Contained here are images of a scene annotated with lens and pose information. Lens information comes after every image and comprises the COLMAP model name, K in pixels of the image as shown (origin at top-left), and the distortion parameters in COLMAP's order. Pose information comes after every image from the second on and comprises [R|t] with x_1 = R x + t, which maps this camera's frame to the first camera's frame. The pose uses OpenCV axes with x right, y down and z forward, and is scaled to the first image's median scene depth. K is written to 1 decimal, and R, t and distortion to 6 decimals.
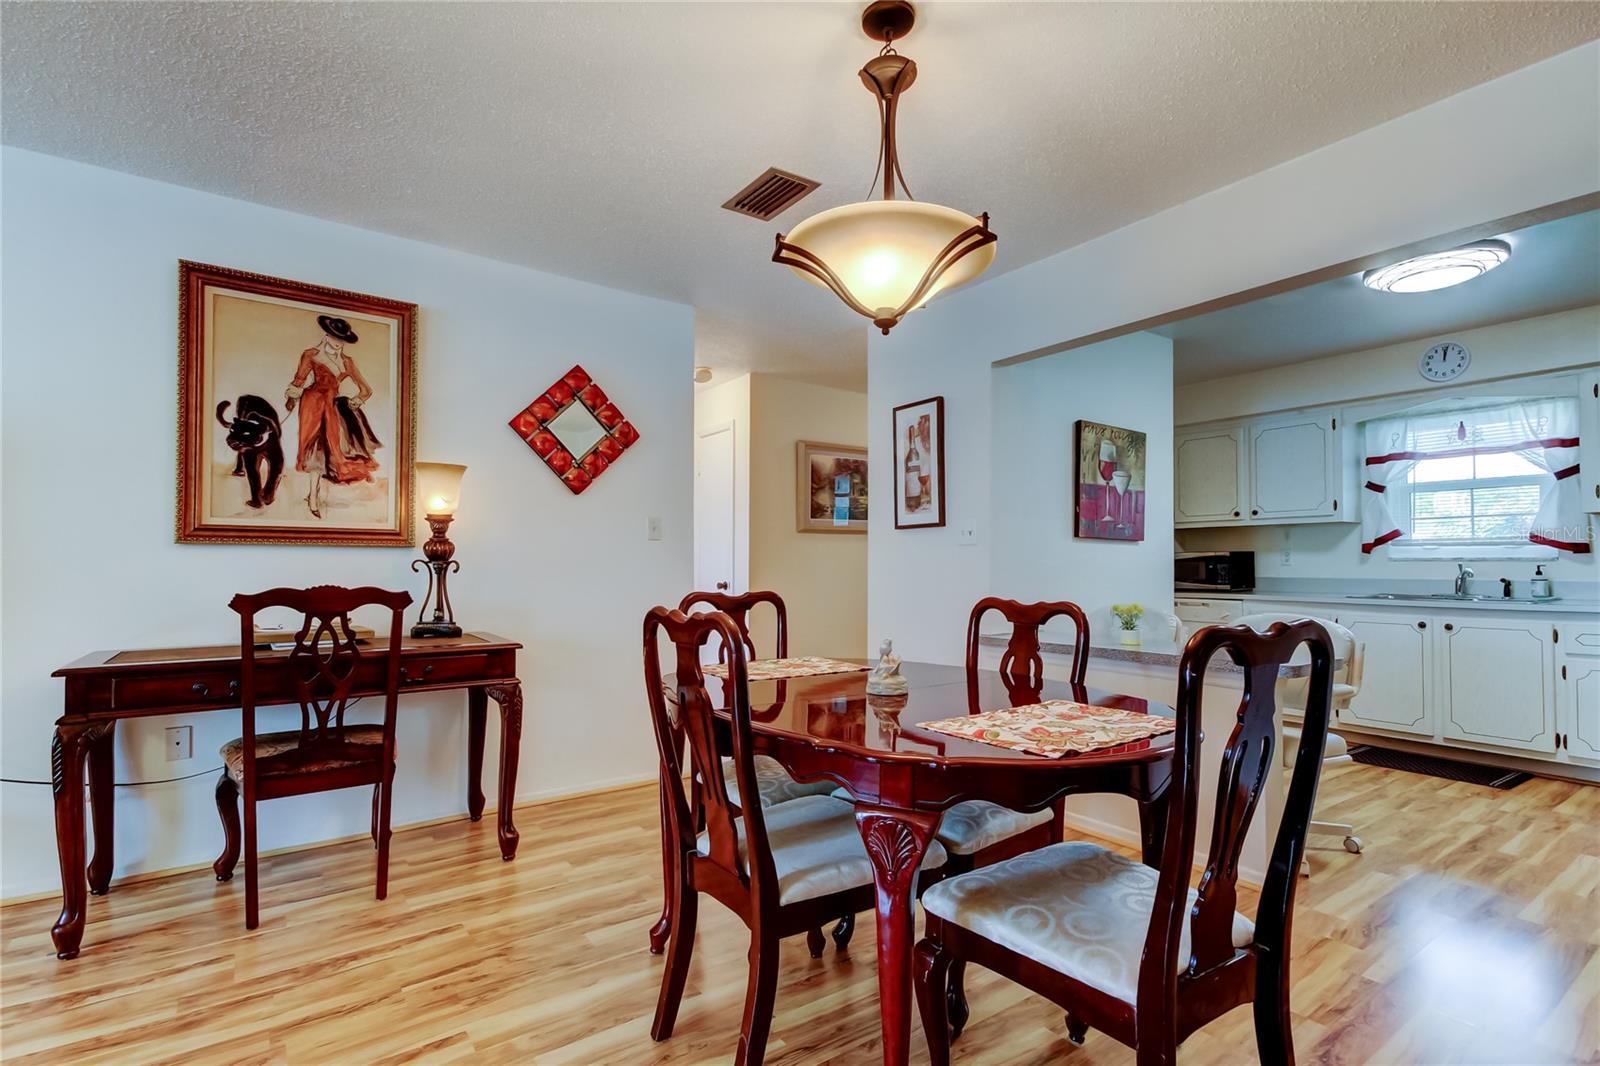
lens RADIAL K [[758.4, 0, 803.2], [0, 758.4, 550.5], [0, 0, 1]] dist [0.026802, -0.005047]
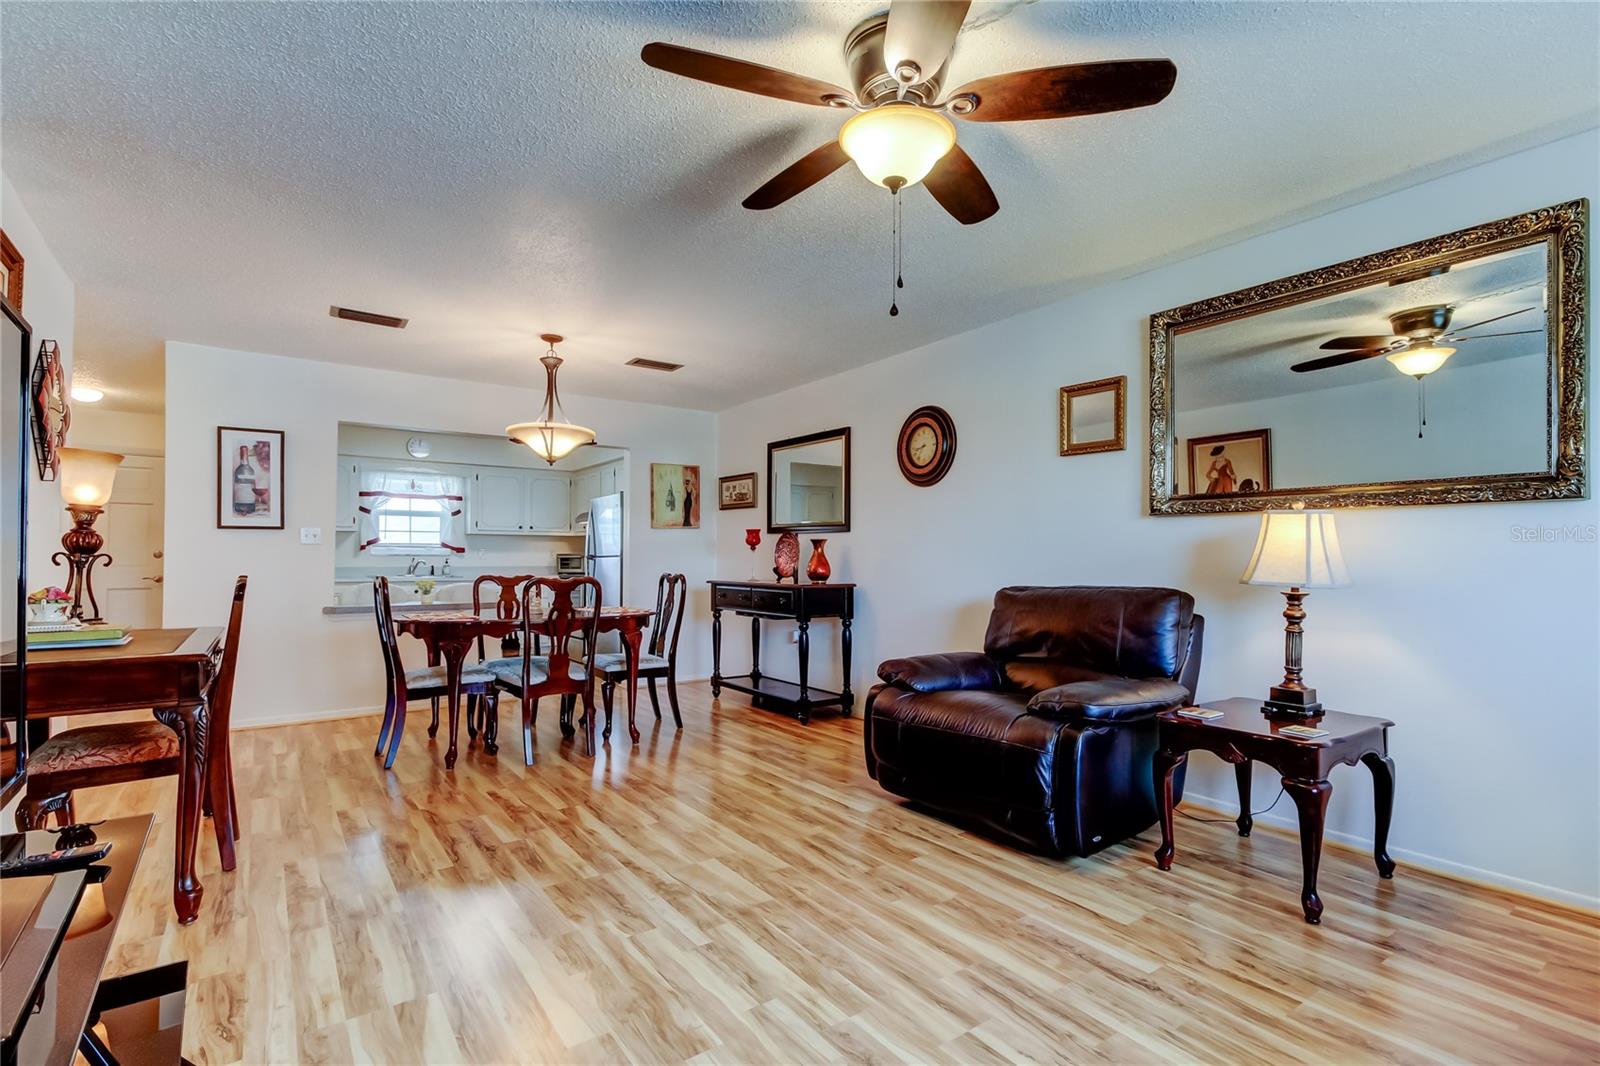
lens RADIAL K [[758.4, 0, 808.8], [0, 758.4, 548.3], [0, 0, 1]] dist [0.026802, -0.005047]
pose [[-0.004173, 0.014079, 0.999892, -1.089751], [-0.022400, 0.999649, -0.014169, -0.000267], [-0.999740, -0.022457, -0.003856, 0.081926]]
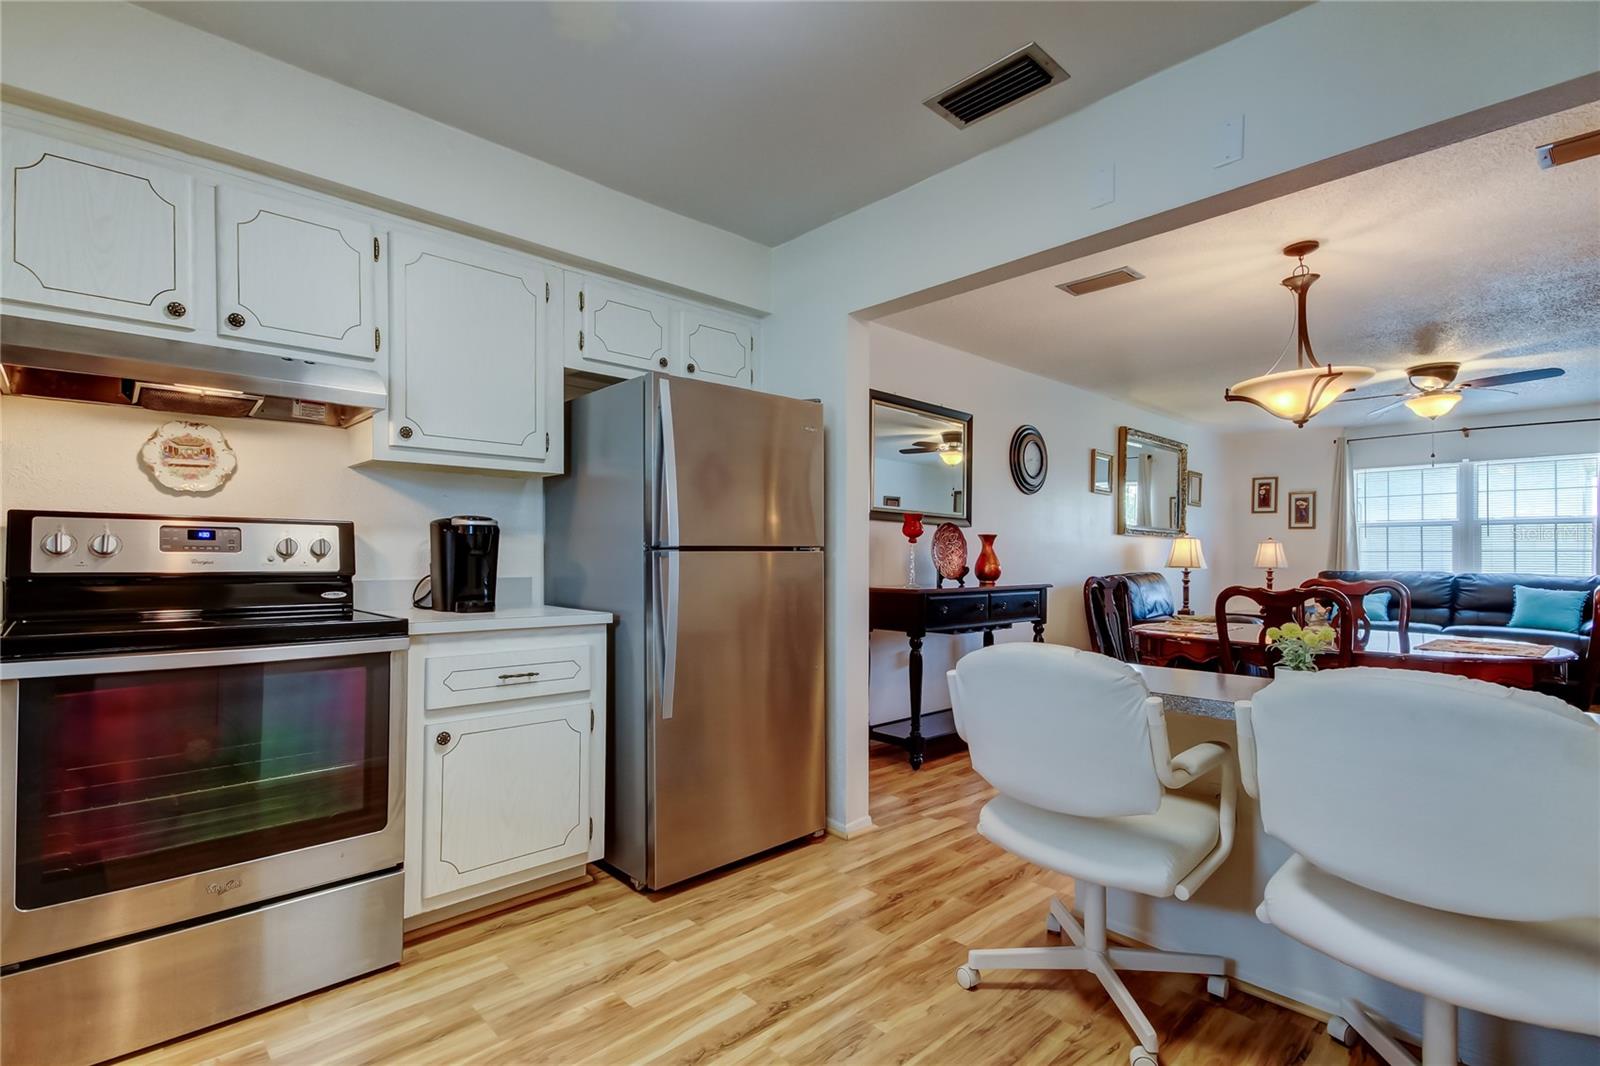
lens RADIAL K [[758.4, 0, 803.6], [0, 758.4, 553.2], [0, 0, 1]] dist [0.026802, -0.005047]
pose [[-0.989776, -0.004992, -0.142544, 0.694150], [-0.001165, 0.999637, -0.026919, 0.025770], [0.142627, -0.026477, -0.989422, 1.199031]]
